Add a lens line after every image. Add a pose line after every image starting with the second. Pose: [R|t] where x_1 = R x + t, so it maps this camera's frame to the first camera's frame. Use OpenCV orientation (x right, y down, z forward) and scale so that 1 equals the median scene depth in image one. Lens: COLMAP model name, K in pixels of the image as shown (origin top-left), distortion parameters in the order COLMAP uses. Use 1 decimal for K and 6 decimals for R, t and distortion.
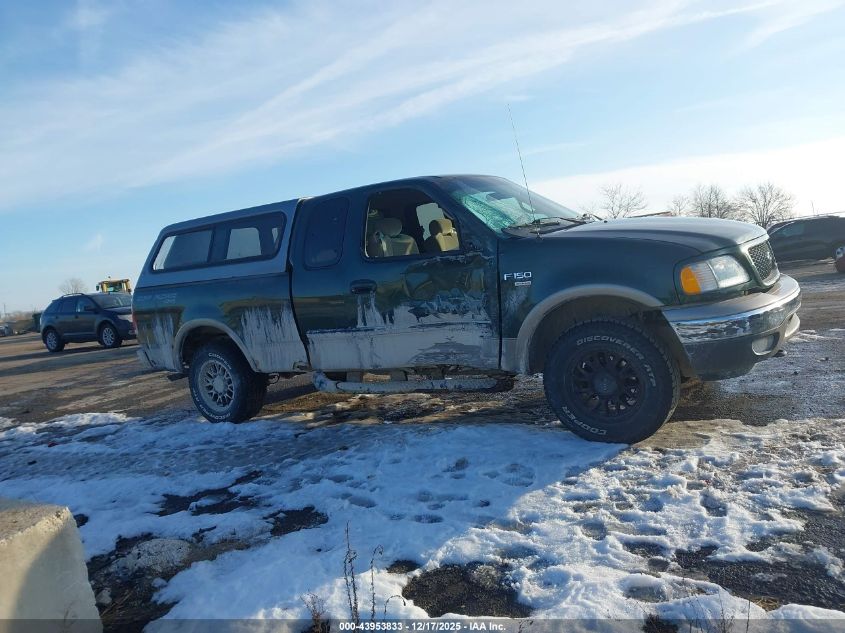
lens RADIAL K [[650.5, 0, 422.8], [0, 650.5, 314.2], [0, 0, 1]] dist [0.045714, -0.060874]
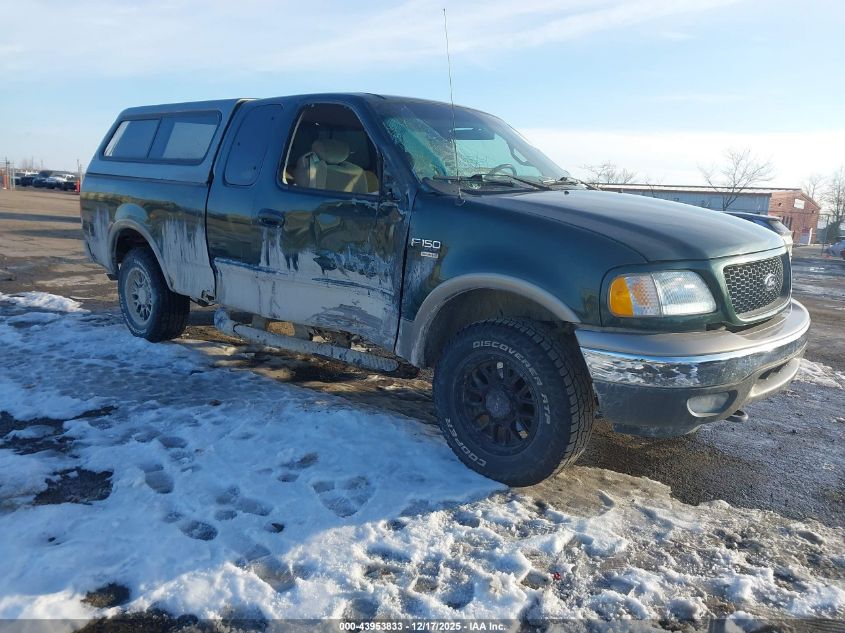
lens RADIAL K [[650.5, 0, 427.1], [0, 650.5, 316.5], [0, 0, 1]] dist [0.045714, -0.060874]
pose [[0.972450, 0.200154, -0.119497, 0.251683], [-0.184949, 0.974487, 0.127154, -0.071332], [0.141899, -0.101550, 0.984659, 0.228553]]
